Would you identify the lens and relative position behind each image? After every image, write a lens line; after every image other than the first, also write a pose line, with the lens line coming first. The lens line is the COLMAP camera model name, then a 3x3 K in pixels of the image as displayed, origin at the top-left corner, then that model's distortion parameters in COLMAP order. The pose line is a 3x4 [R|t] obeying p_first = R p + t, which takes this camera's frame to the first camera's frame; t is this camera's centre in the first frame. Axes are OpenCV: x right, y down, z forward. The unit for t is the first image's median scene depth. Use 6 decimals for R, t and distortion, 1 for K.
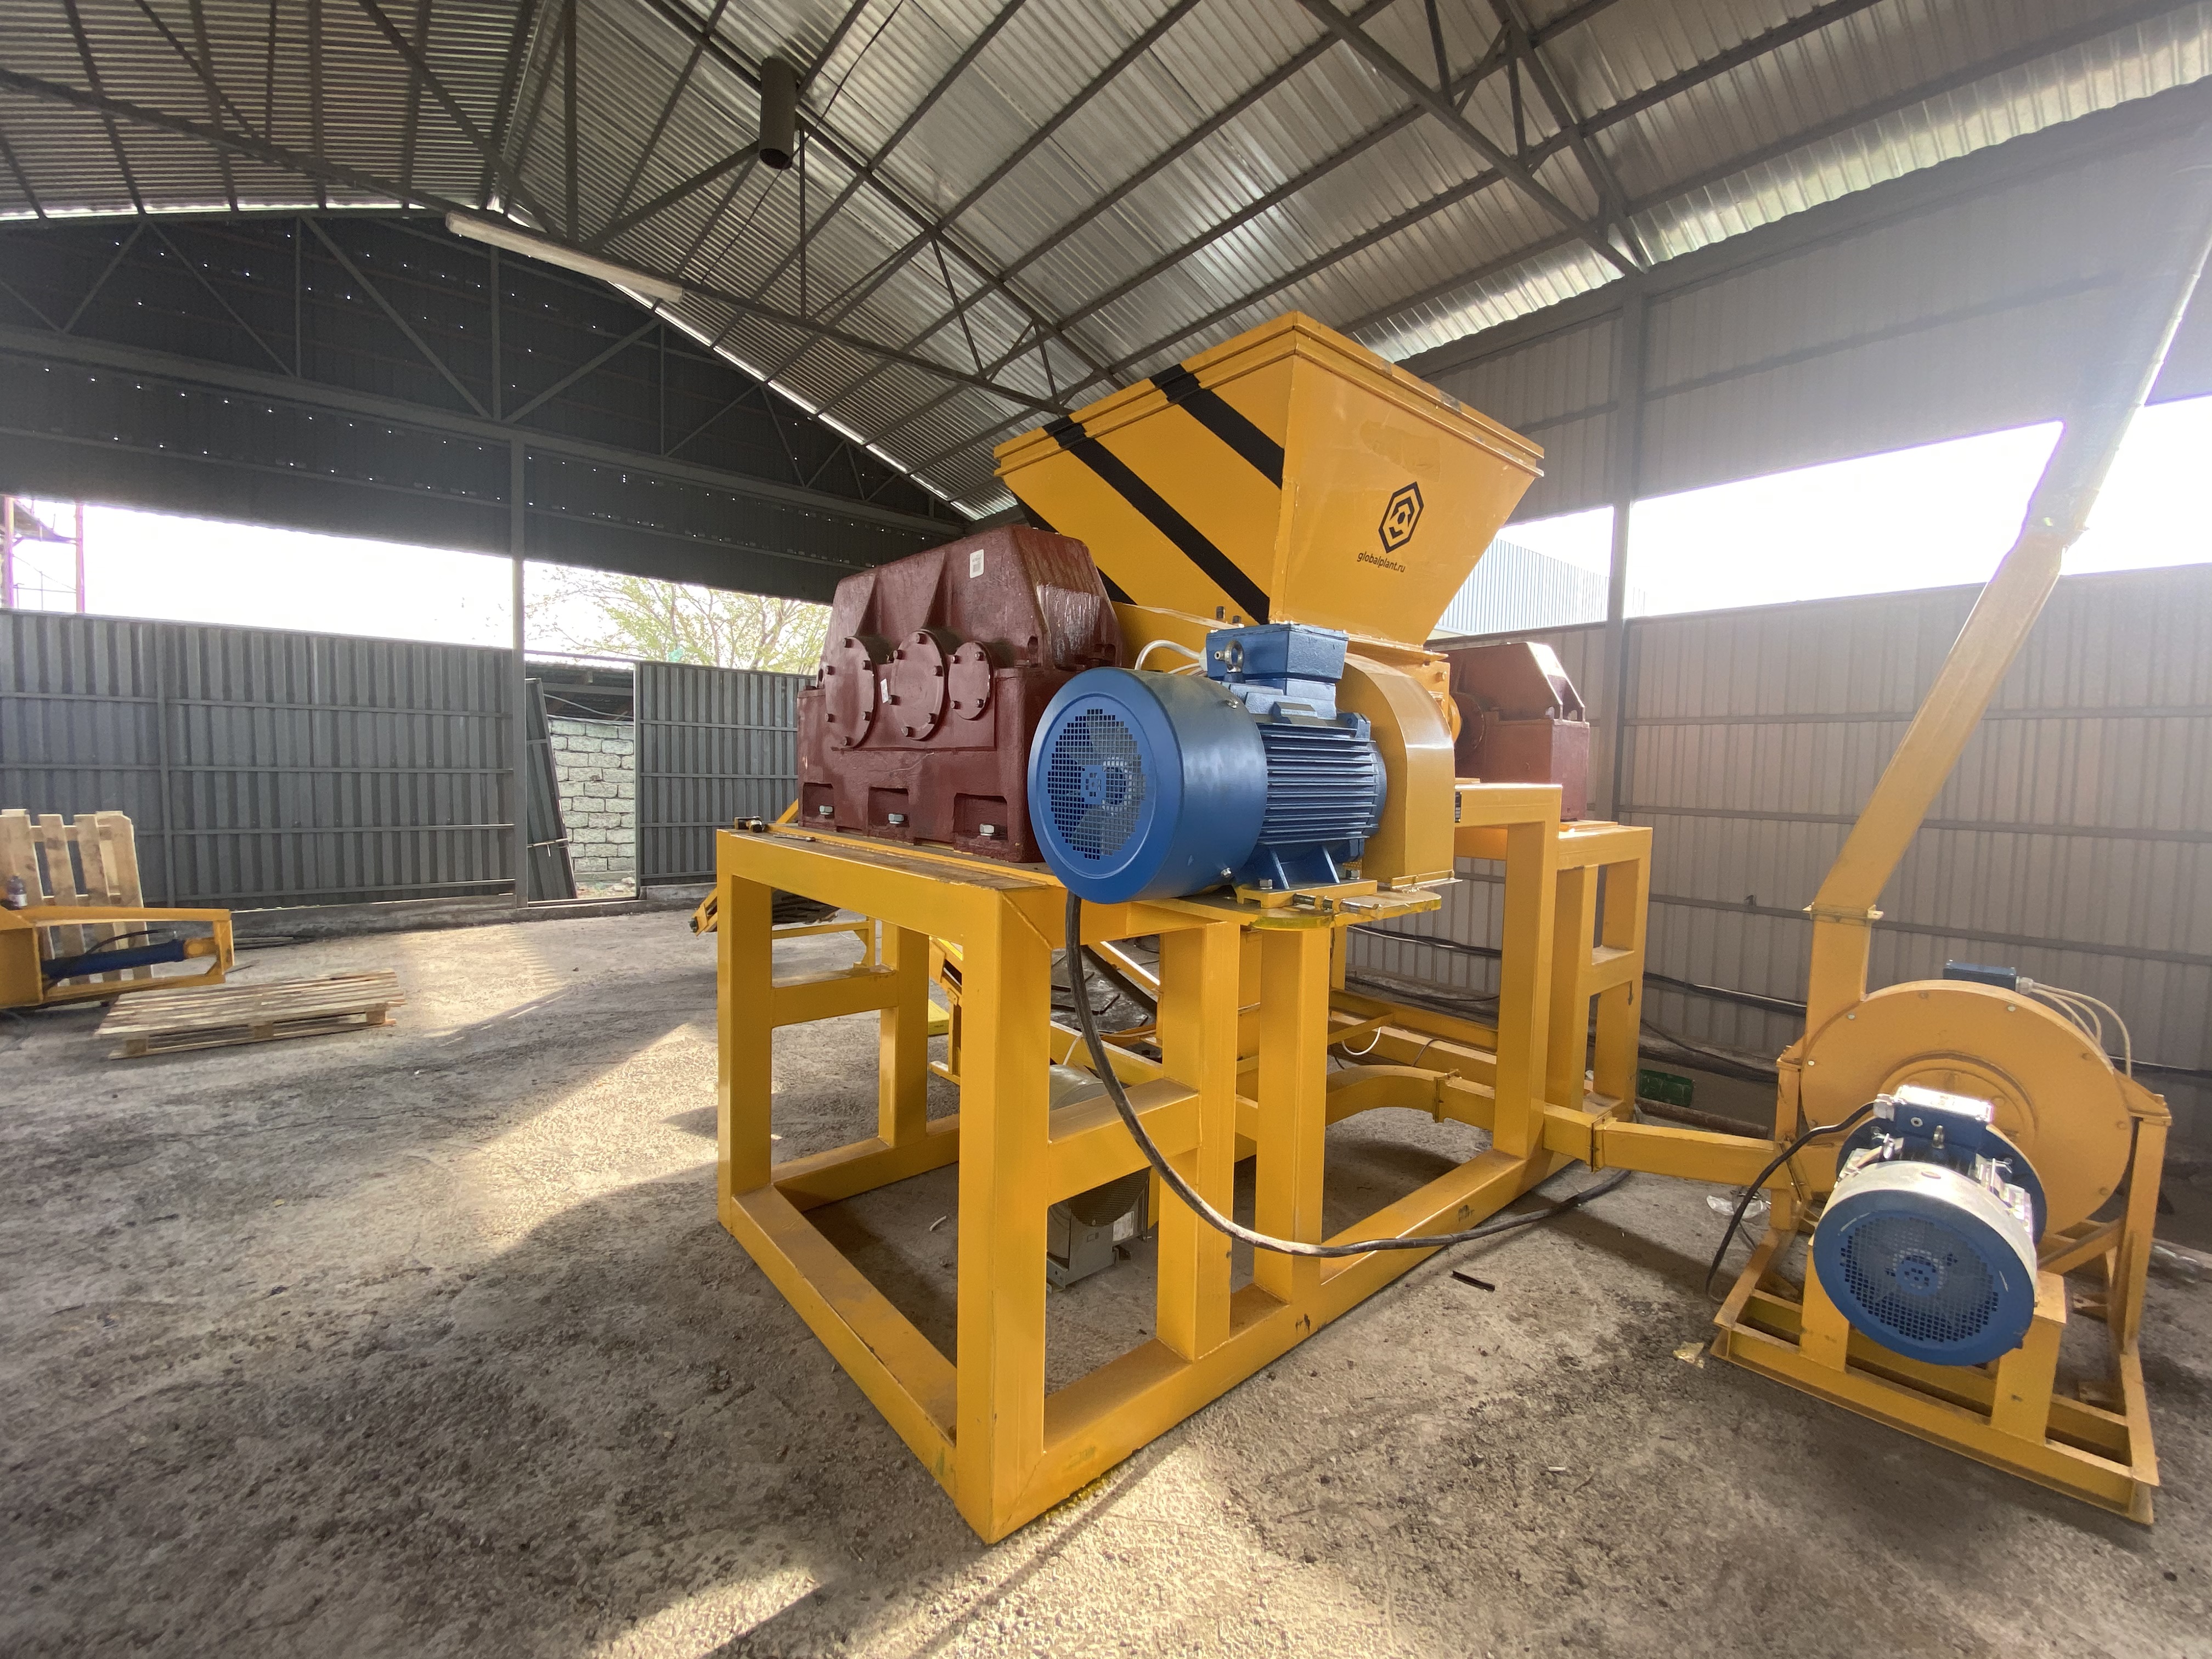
lens RADIAL K [[889.3, 0, 1112.5], [0, 889.3, 825.8], [0, 0, 1]] dist [0.010243, -0.015036]
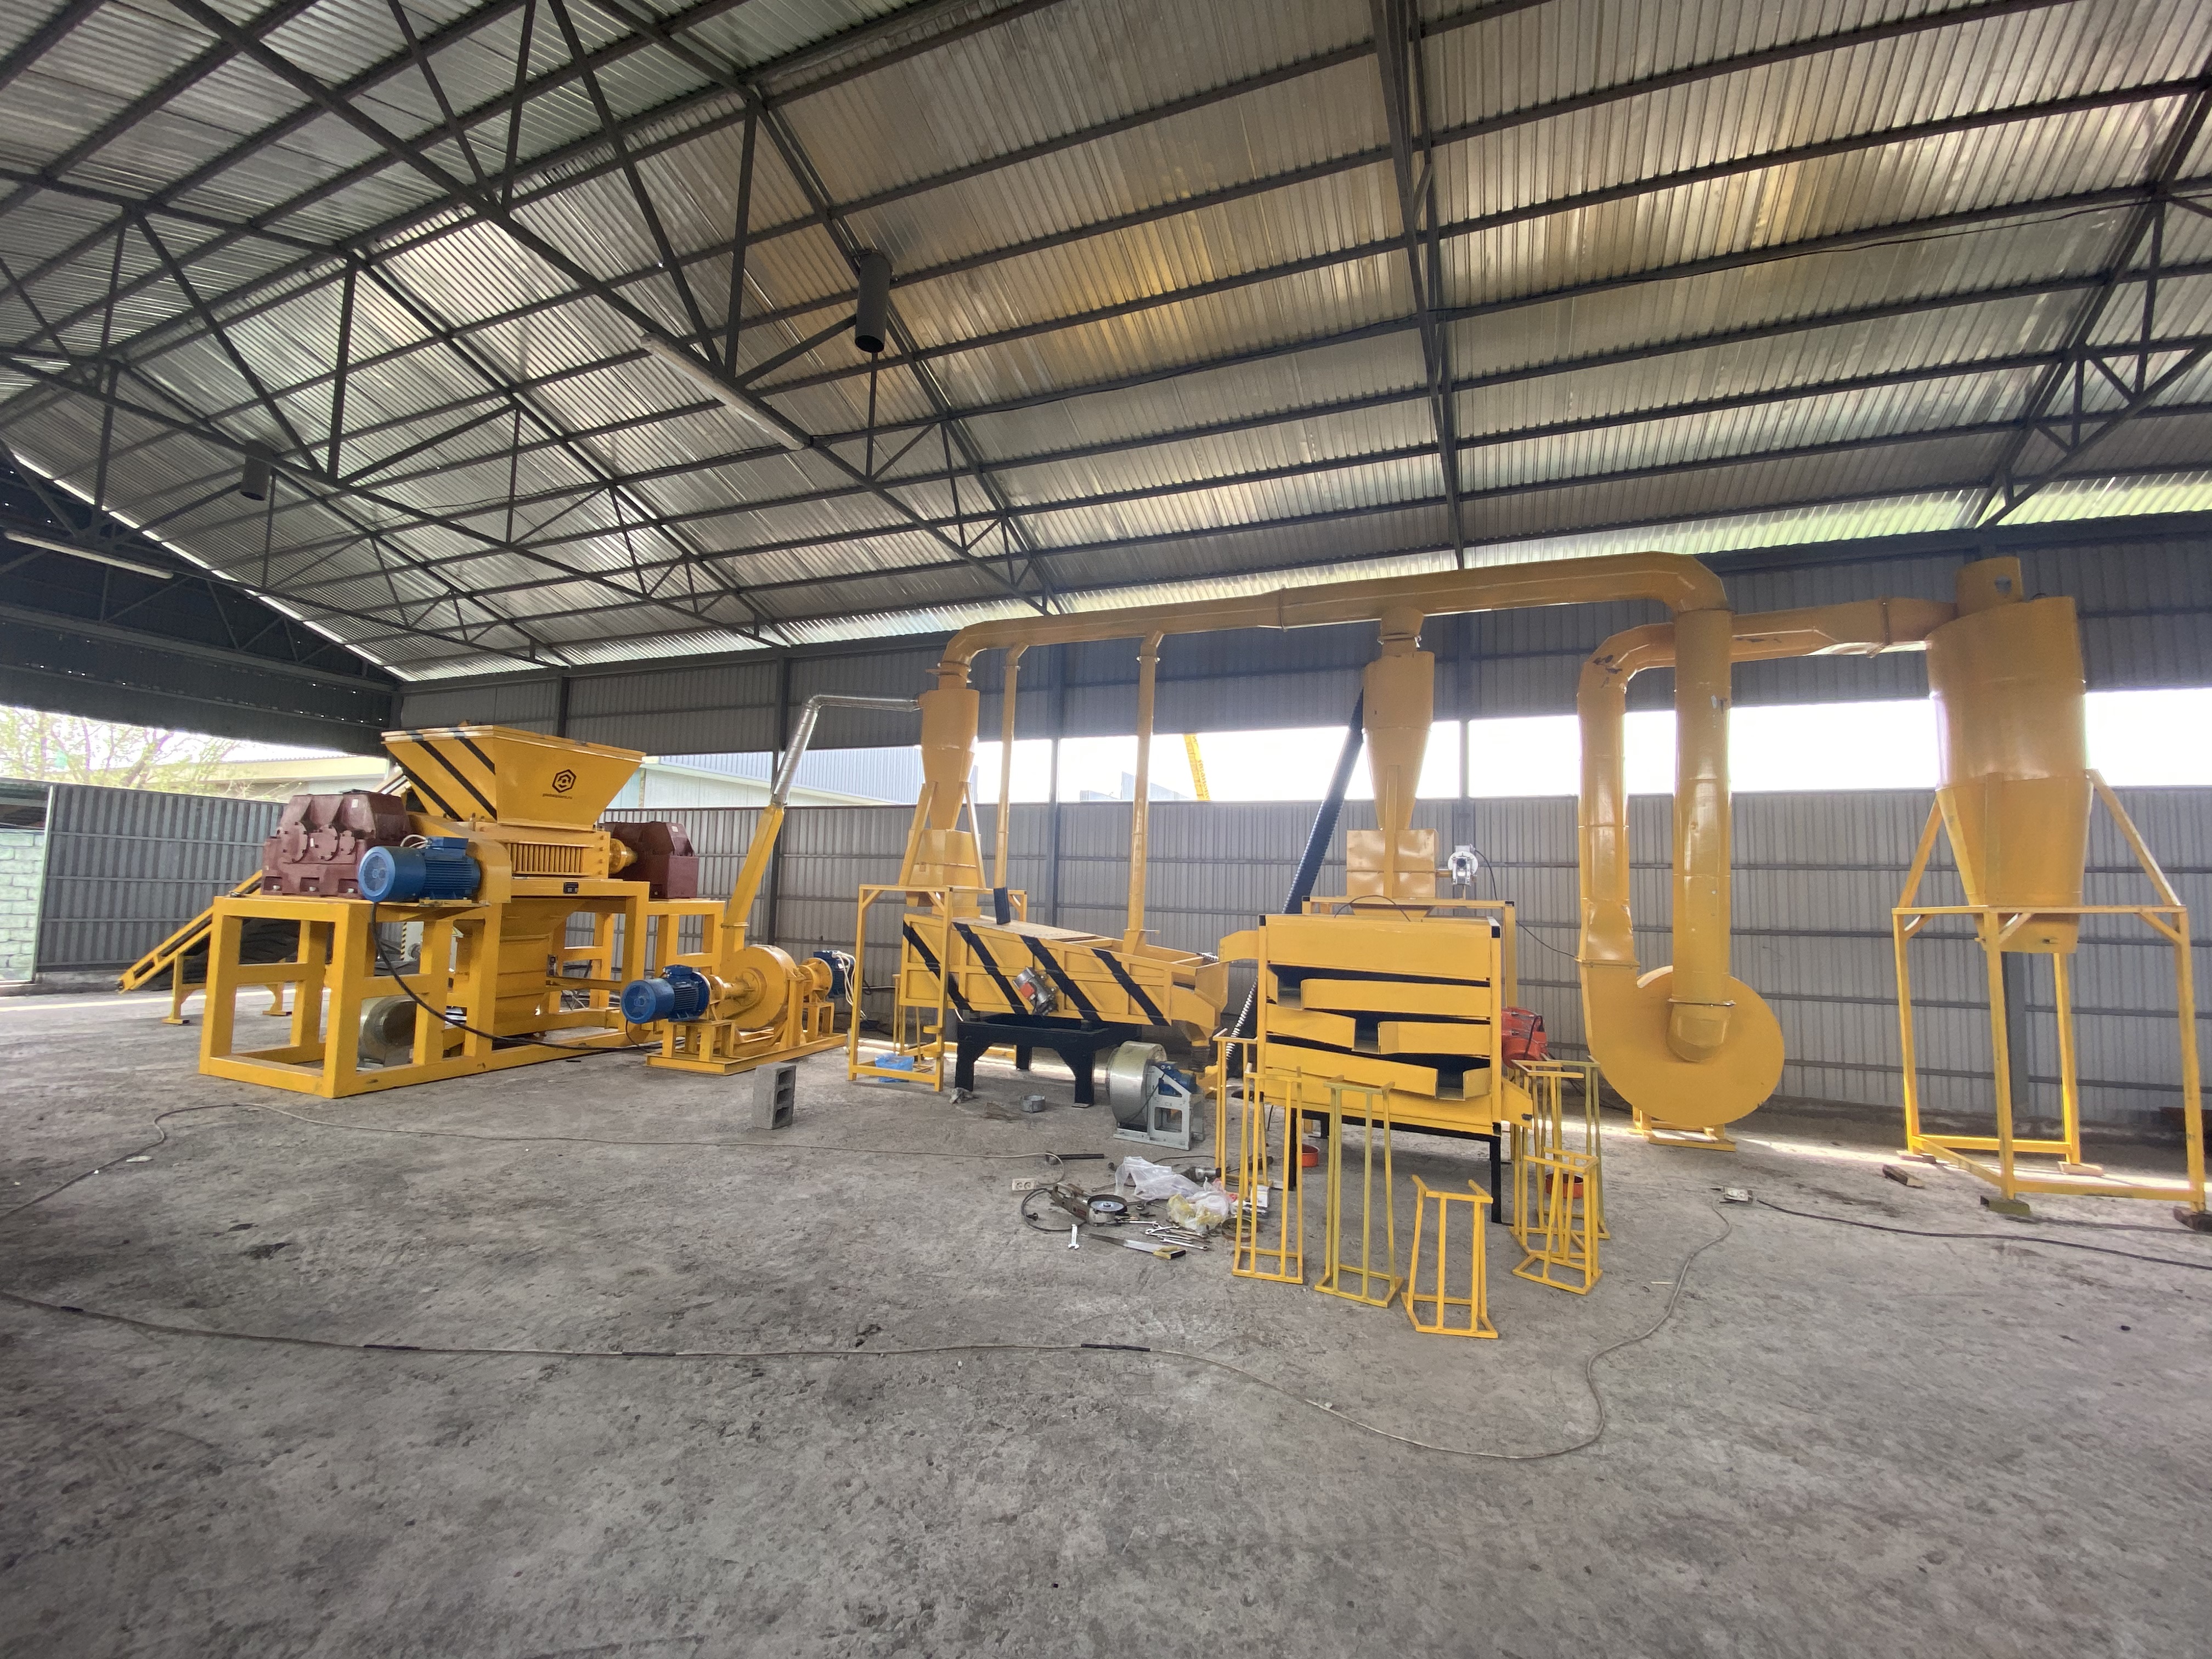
lens RADIAL K [[904.2, 0, 1117.2], [0, 904.2, 826.9], [0, 0, 1]] dist [0.001099, -0.013112]
pose [[0.879068, 0.038625, 0.475129, 0.497200], [0.024148, 0.991824, -0.125307, 0.169443], [-0.476084, 0.121627, 0.870948, -2.114839]]
